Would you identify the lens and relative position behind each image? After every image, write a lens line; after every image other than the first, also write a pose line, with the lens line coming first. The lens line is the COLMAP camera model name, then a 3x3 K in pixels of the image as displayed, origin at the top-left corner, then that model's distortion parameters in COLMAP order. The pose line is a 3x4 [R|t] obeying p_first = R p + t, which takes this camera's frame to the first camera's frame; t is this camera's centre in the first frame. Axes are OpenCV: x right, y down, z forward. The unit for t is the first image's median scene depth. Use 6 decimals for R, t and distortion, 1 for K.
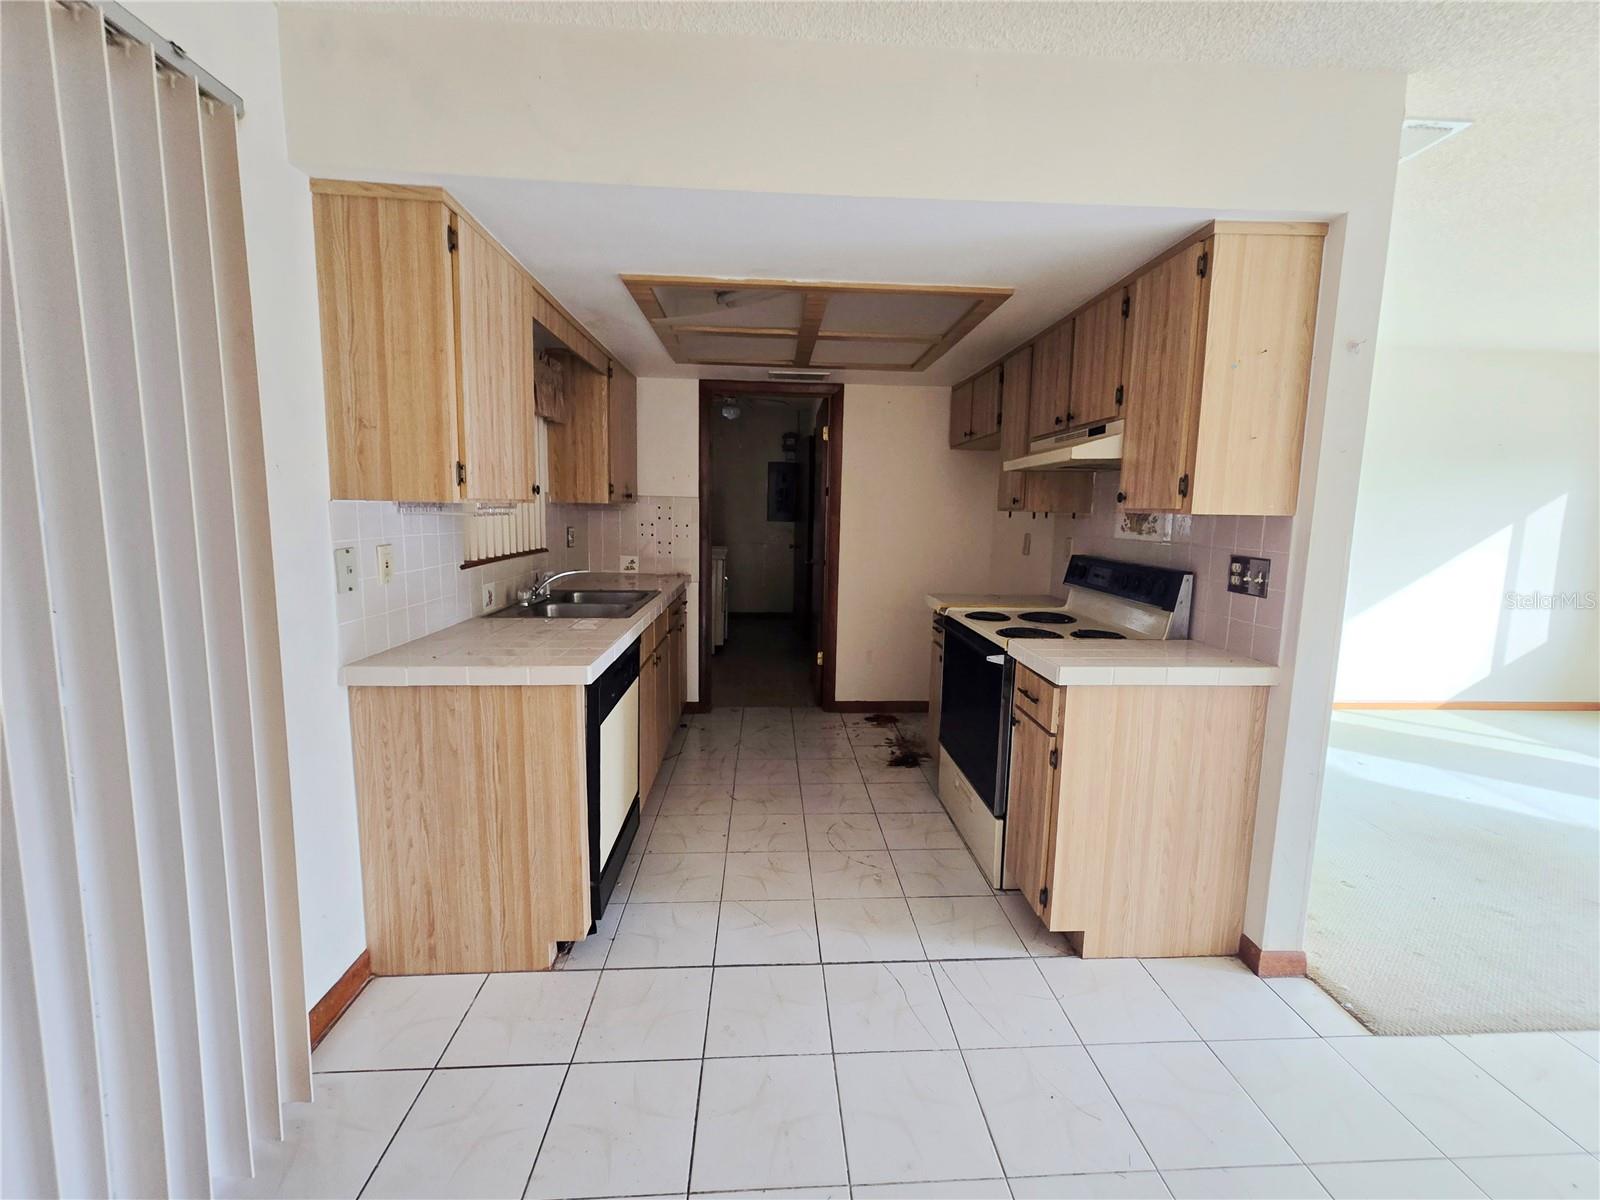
lens RADIAL K [[660.0, 0, 803.2], [0, 660.0, 590.7], [0, 0, 1]] dist [-0.000268, 0.000498]
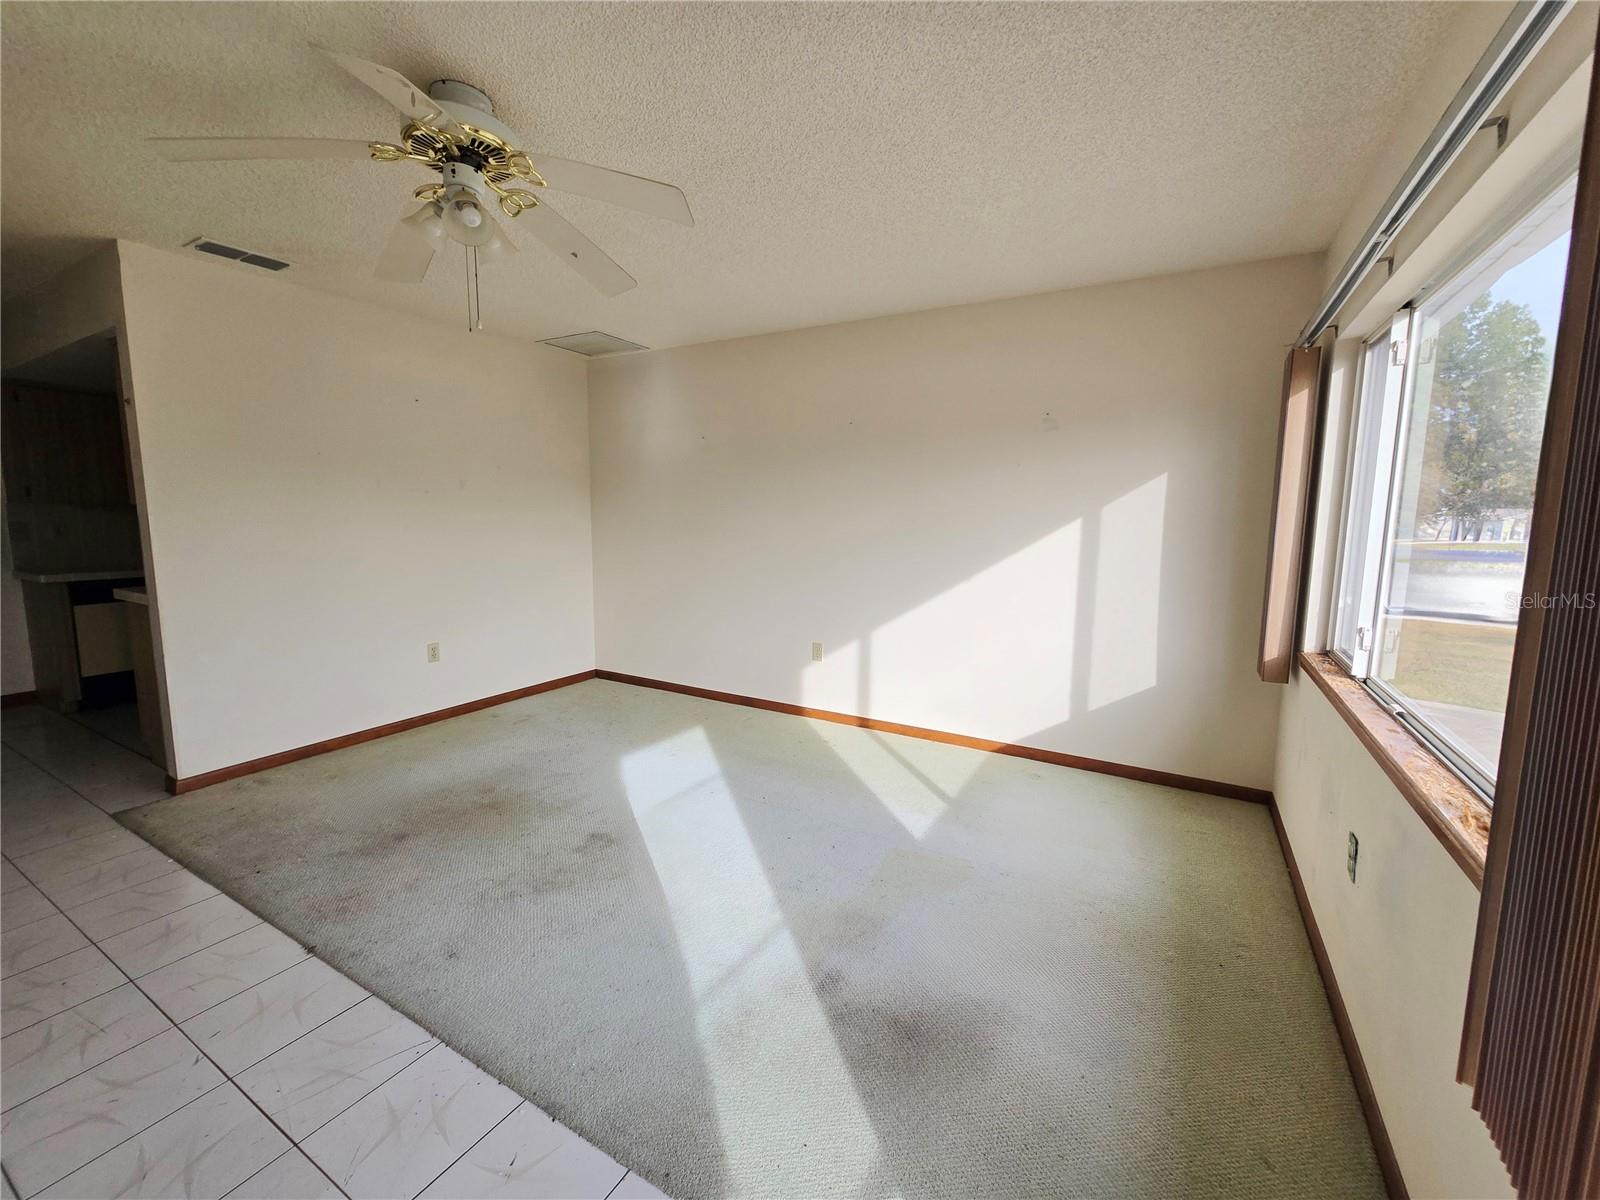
lens RADIAL K [[660.0, 0, 785.4], [0, 660.0, 593.9], [0, 0, 1]] dist [-0.000268, 0.000498]
pose [[0.832467, 0.059495, -0.550872, 2.770897], [-0.062791, 0.997943, 0.012891, -0.009190], [0.550506, 0.023859, 0.834490, 0.465823]]
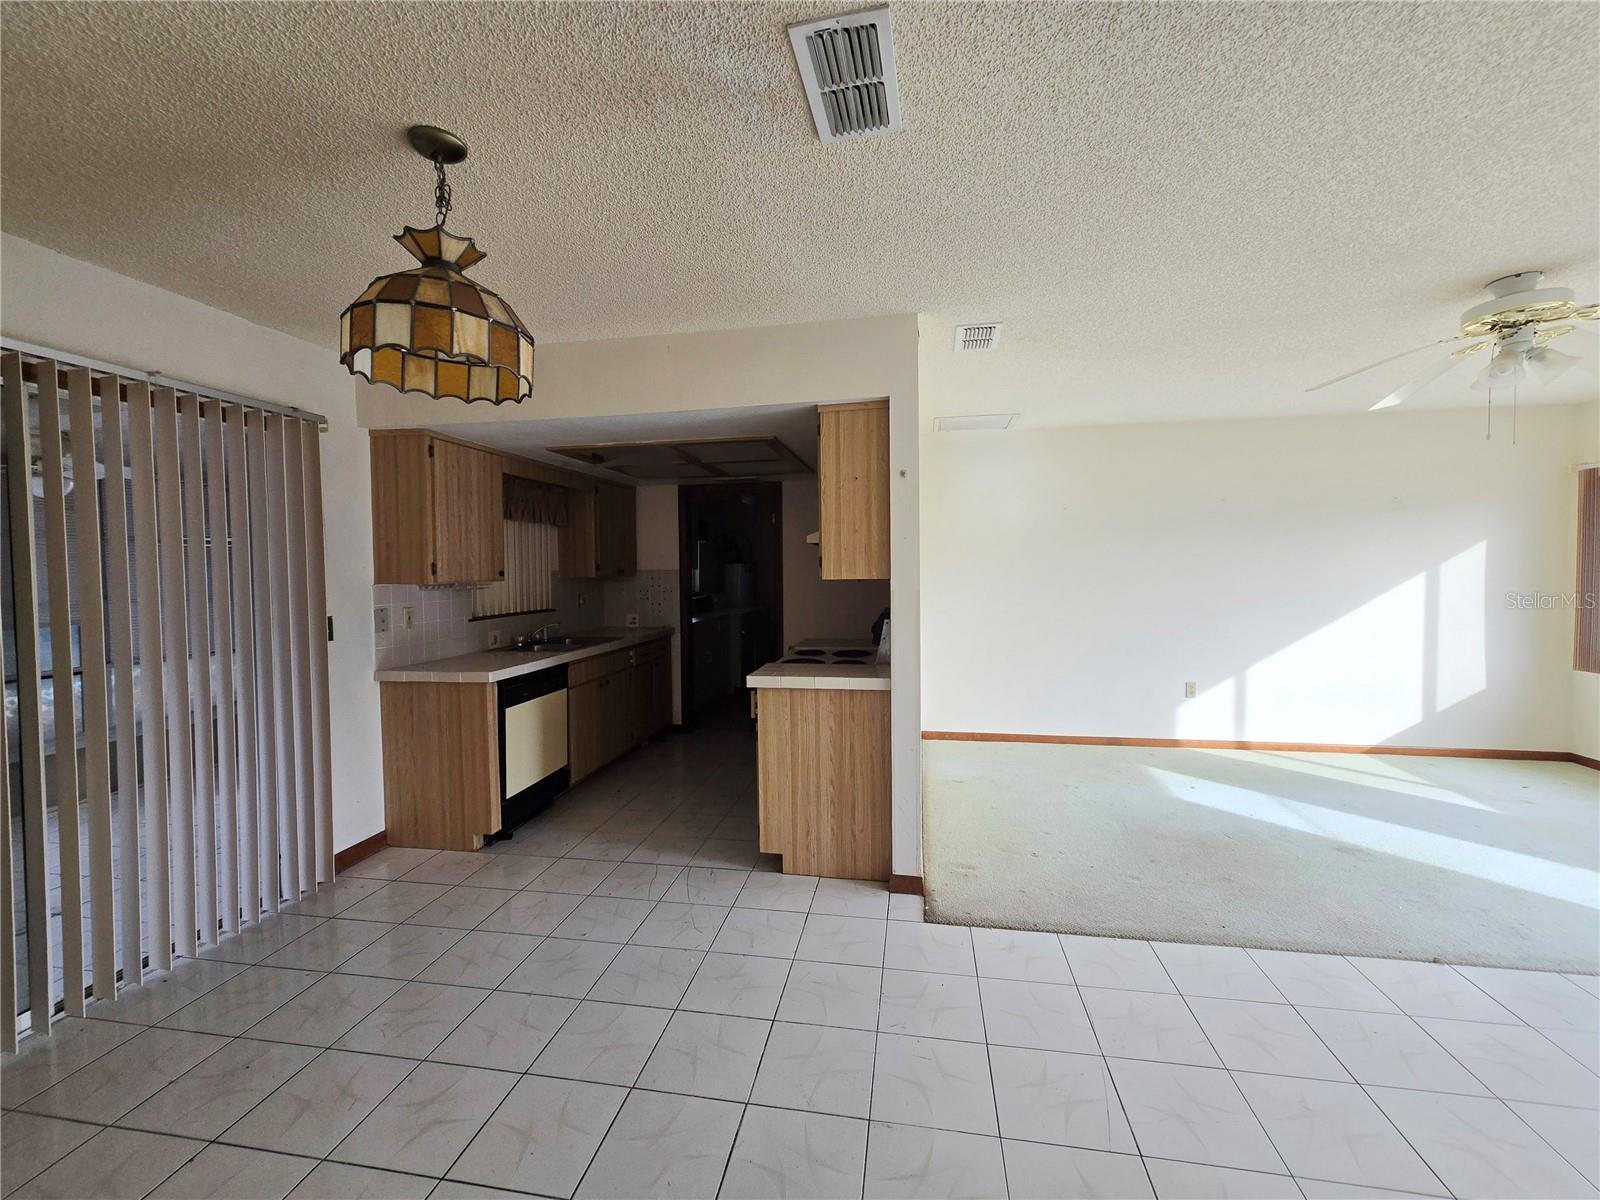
lens RADIAL K [[660.0, 0, 804.7], [0, 660.0, 591.7], [0, 0, 1]] dist [-0.000268, 0.000498]
pose [[0.972191, -0.021250, -0.233221, 0.850072], [0.000015, 0.995880, -0.090677, 0.053324], [0.234187, 0.088152, 0.968187, -0.514513]]
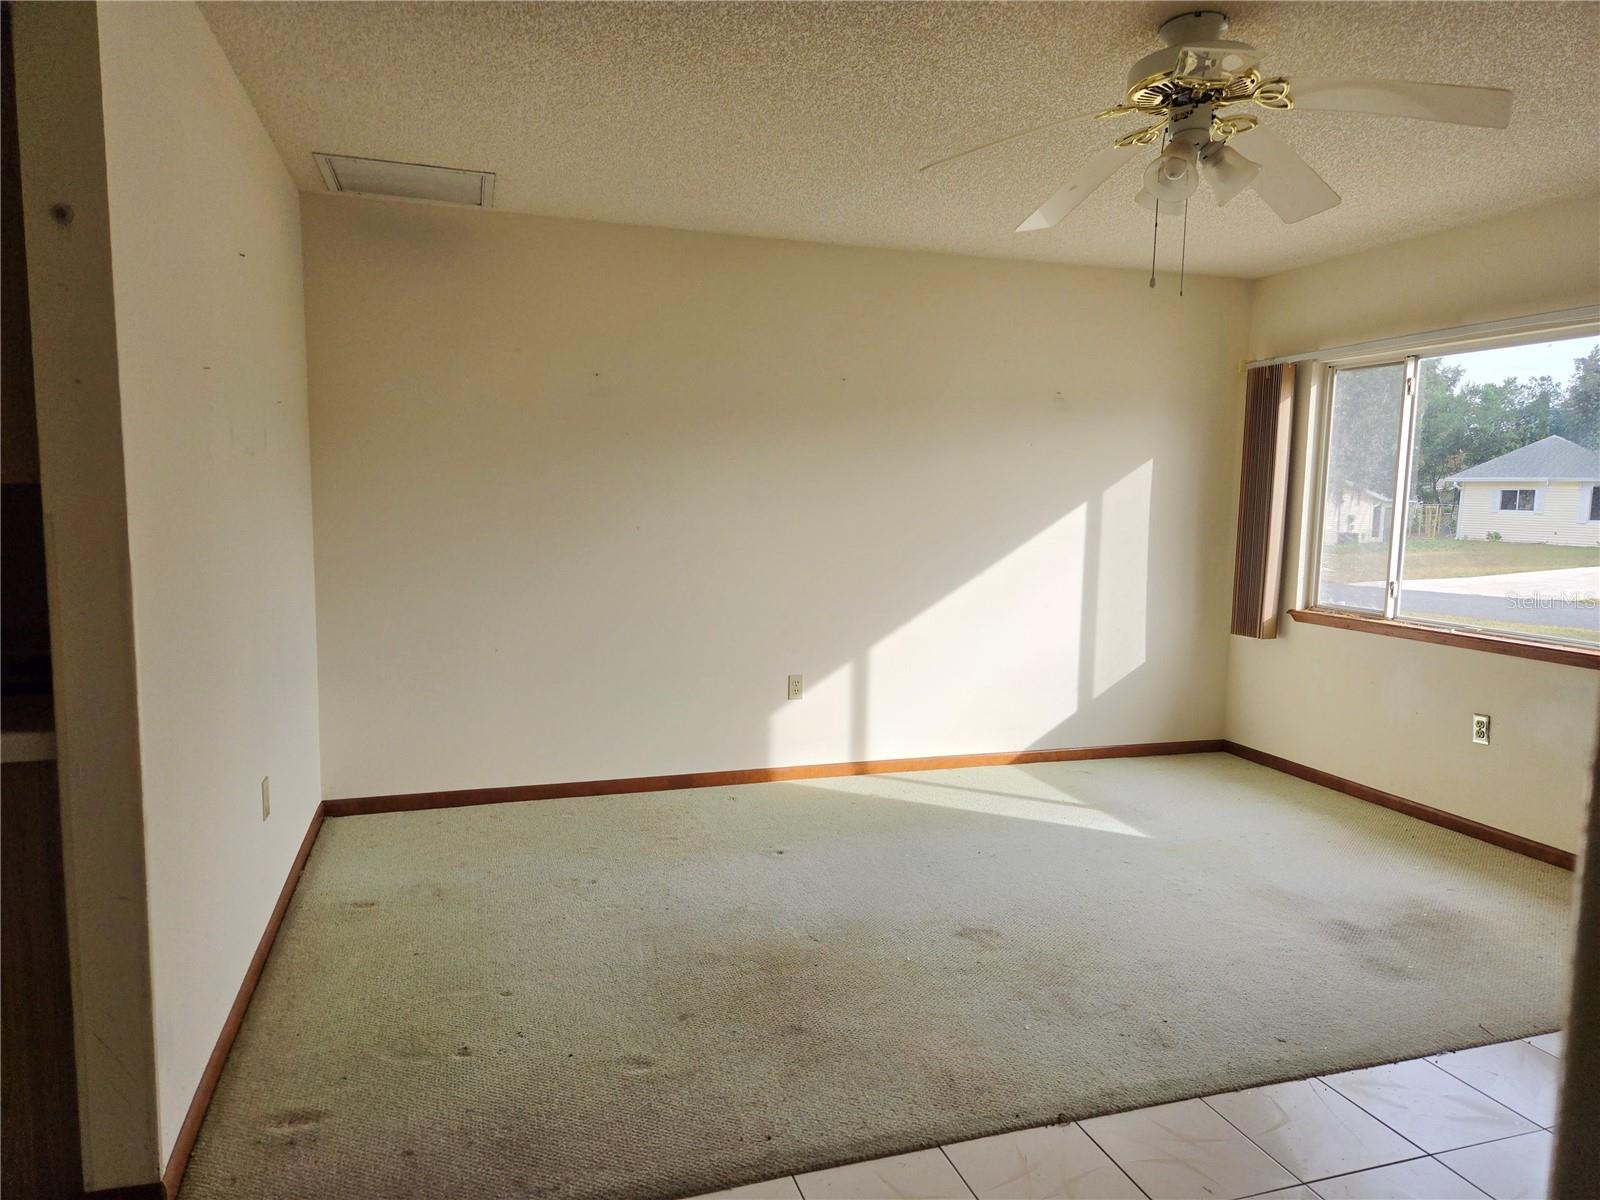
lens RADIAL K [[1093.3, 0, 814.0], [0, 1093.3, 612.3], [0, 0, 1]] dist [0.047553, -0.002816]
pose [[0.965811, -0.031591, 0.257314, 1.085577], [0.033197, 0.999447, -0.001899, 0.029147], [-0.257112, 0.010376, 0.966326, -0.186468]]
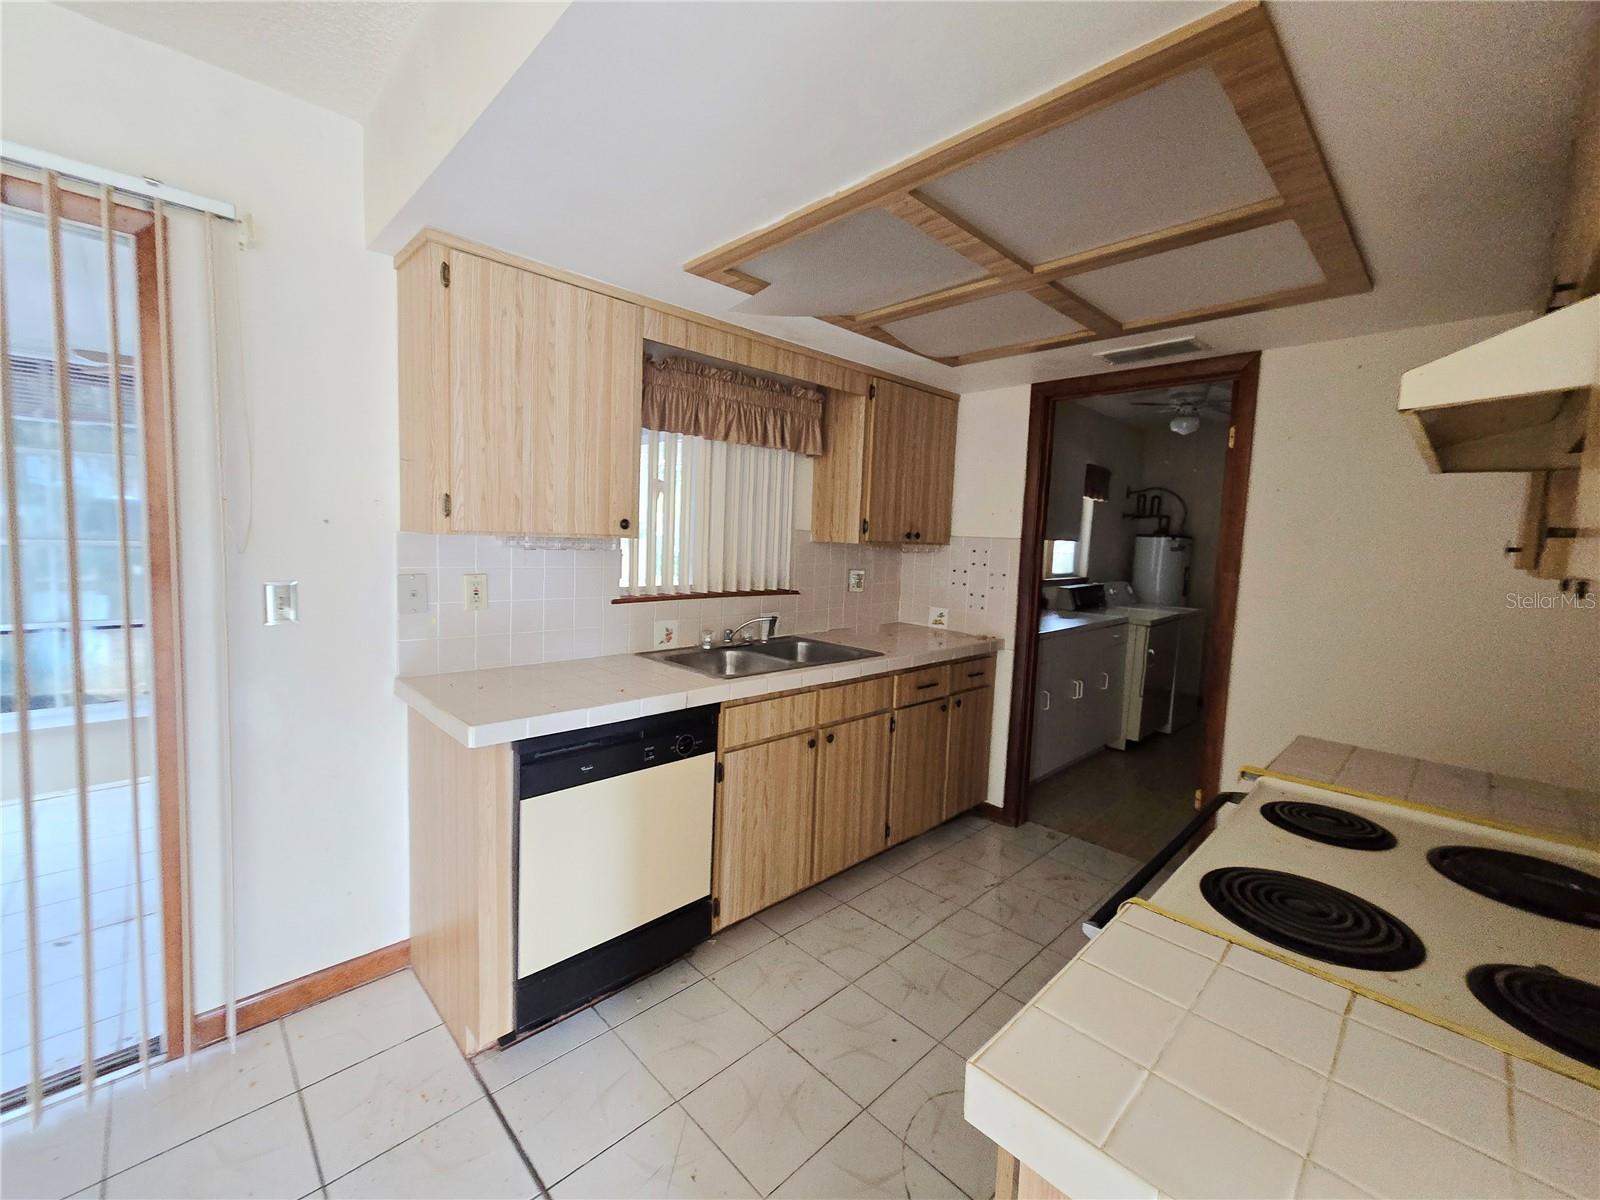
lens RADIAL K [[660.0, 0, 802.7], [0, 660.0, 590.7], [0, 0, 1]] dist [-0.000268, 0.000498]
pose [[0.655532, 0.069180, -0.751992, 0.525525], [-0.119341, 0.992772, -0.012703, -0.089929], [0.745678, 0.098071, 0.659050, 0.672044]]
